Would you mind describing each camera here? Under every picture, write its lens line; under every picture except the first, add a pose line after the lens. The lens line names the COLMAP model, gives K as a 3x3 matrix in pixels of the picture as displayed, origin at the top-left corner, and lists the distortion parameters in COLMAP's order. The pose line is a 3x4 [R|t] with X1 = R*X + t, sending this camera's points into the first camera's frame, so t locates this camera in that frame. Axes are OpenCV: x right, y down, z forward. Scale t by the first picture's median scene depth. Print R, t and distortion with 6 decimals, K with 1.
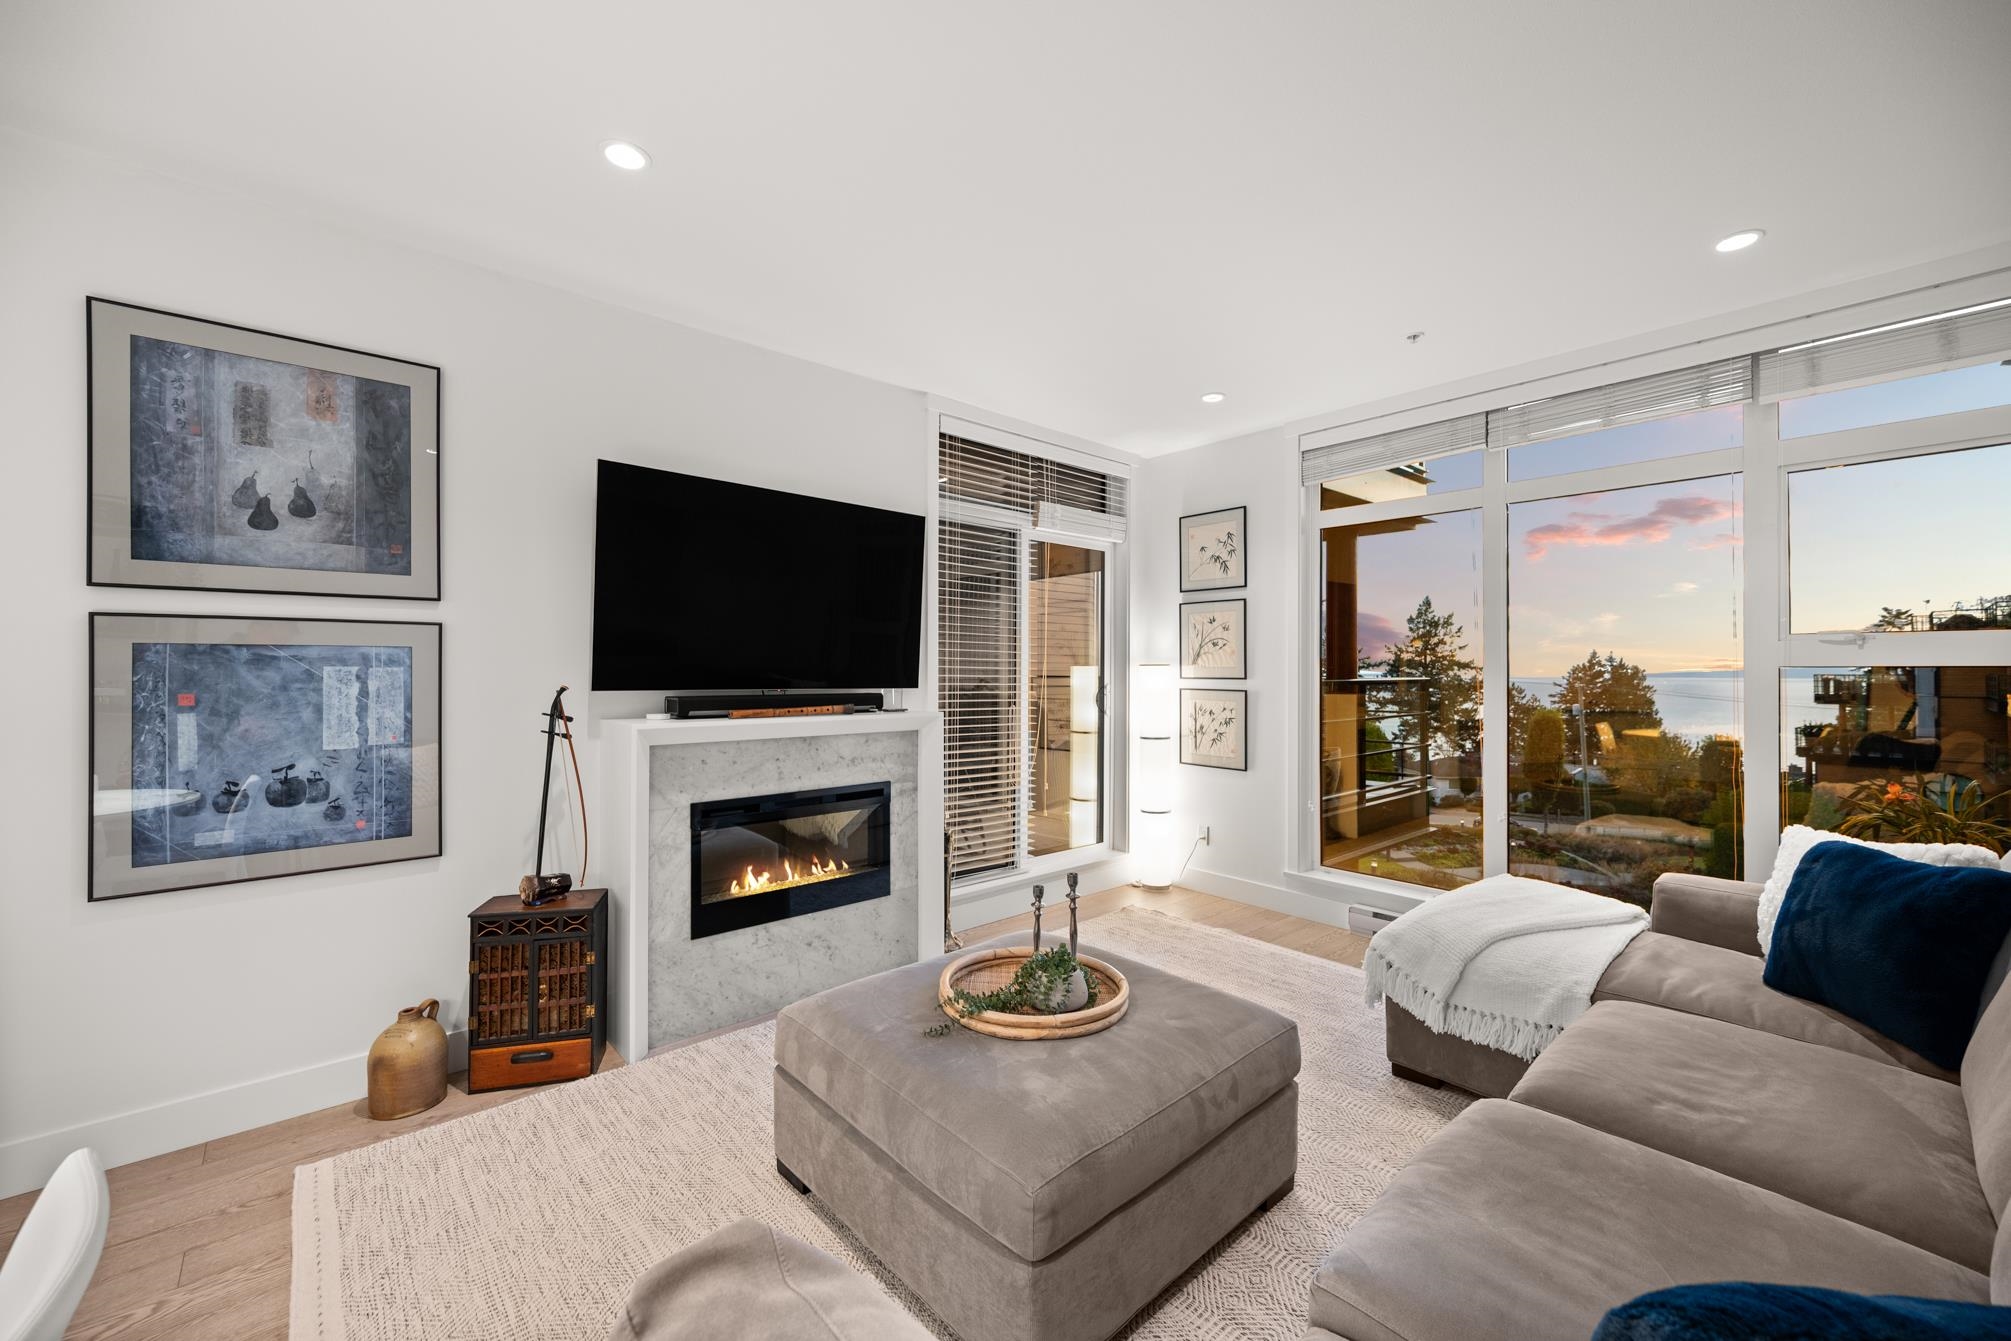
lens RADIAL K [[788.0, 0, 1007.3], [0, 788.0, 668.4], [0, 0, 1]] dist [-0.001556, -0.000018]
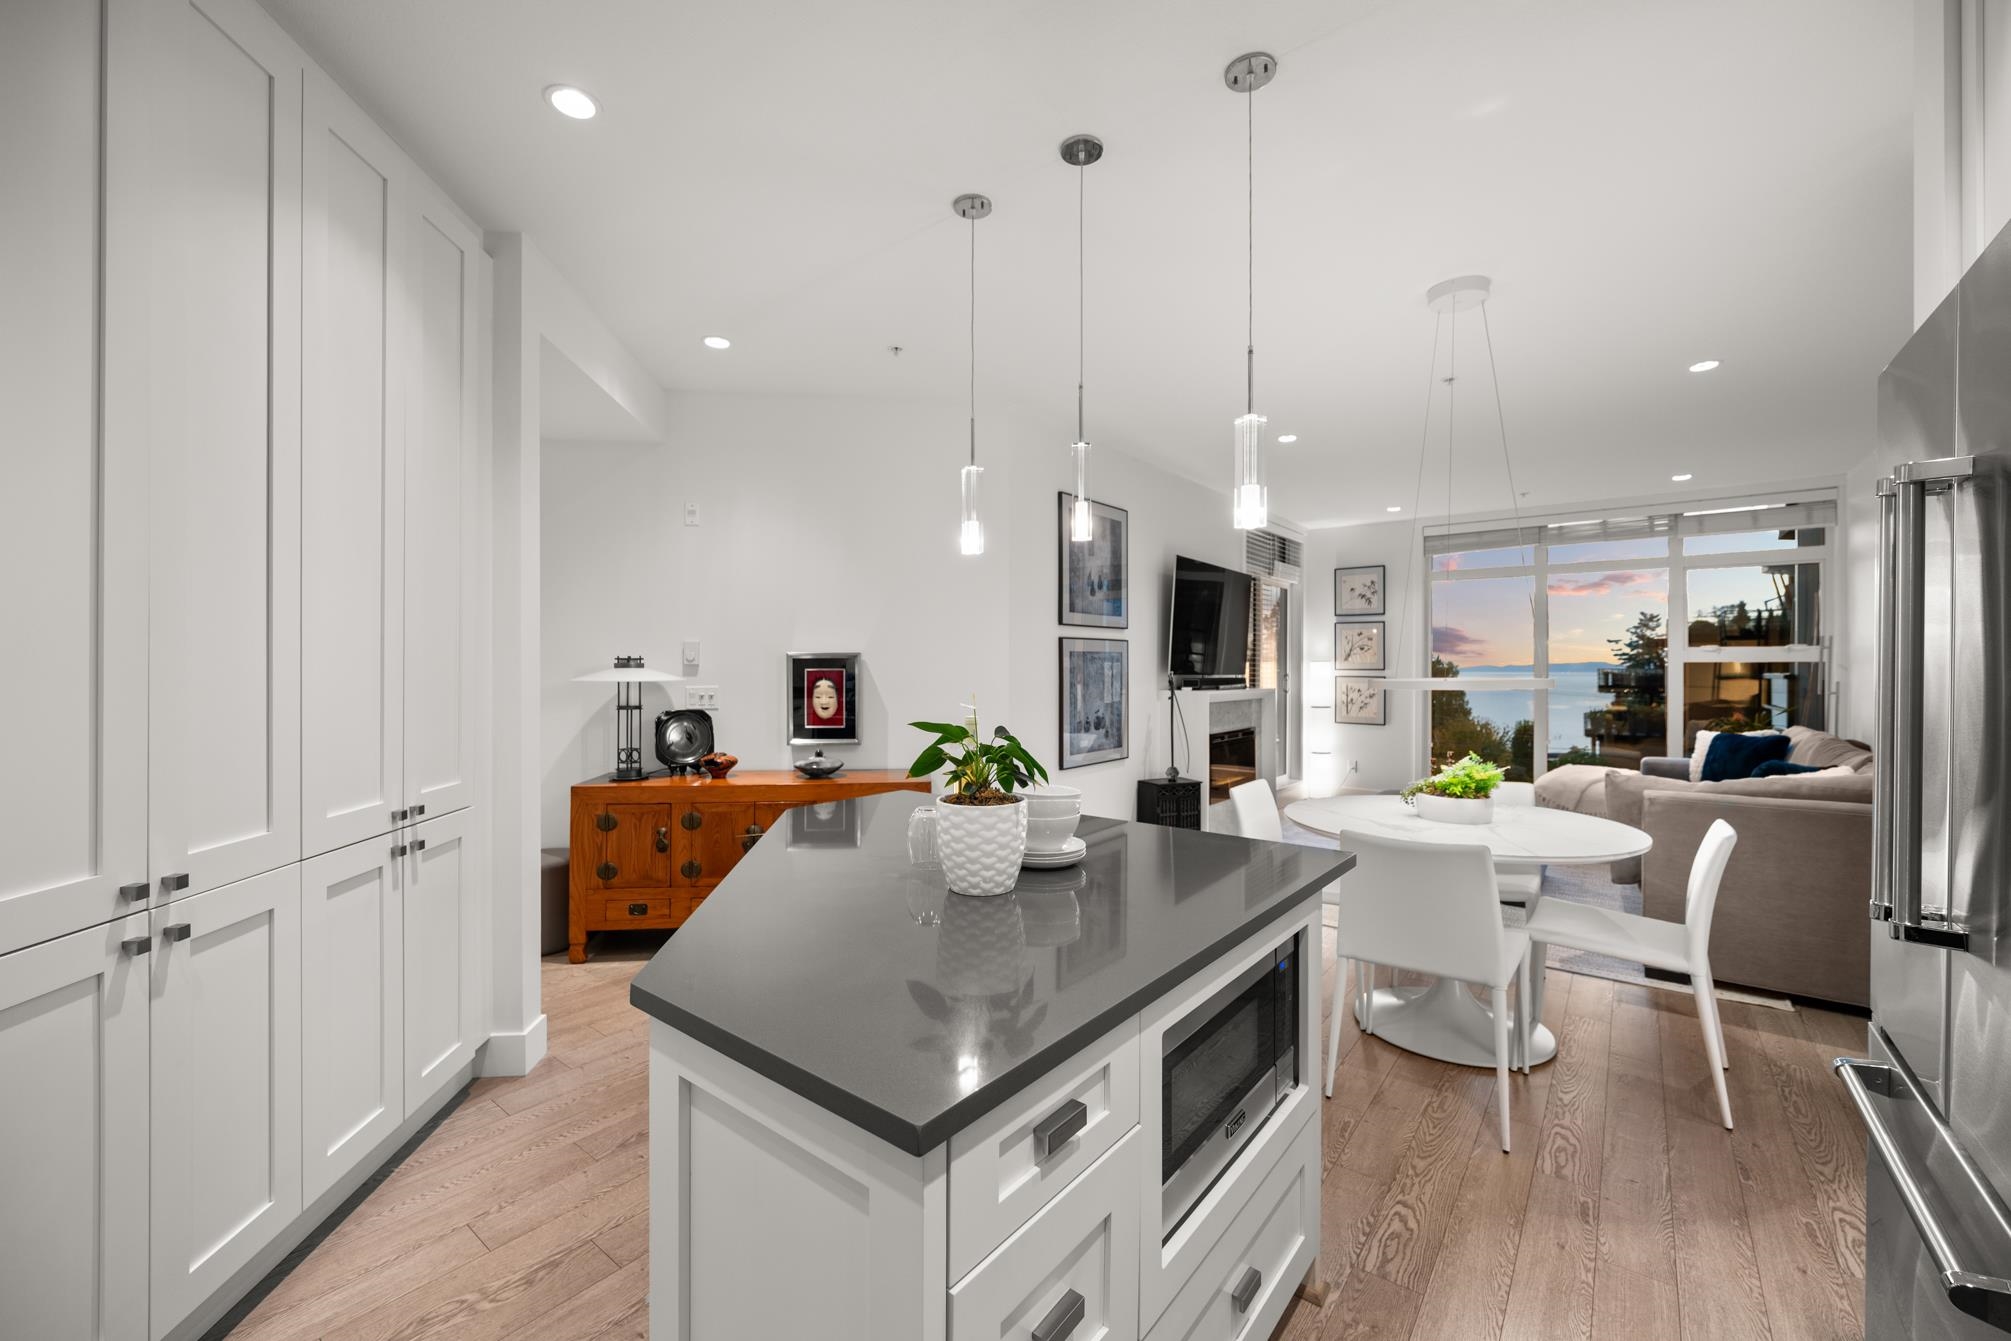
lens RADIAL K [[799.6, 0, 1013.1], [0, 799.6, 666.8], [0, 0, 1]] dist [-0.001102, 0.000338]
pose [[0.984567, 0.002304, 0.174995, -1.260031], [-0.003561, 0.999970, 0.006869, -0.003561], [-0.174974, -0.007386, 0.984545, -0.862733]]
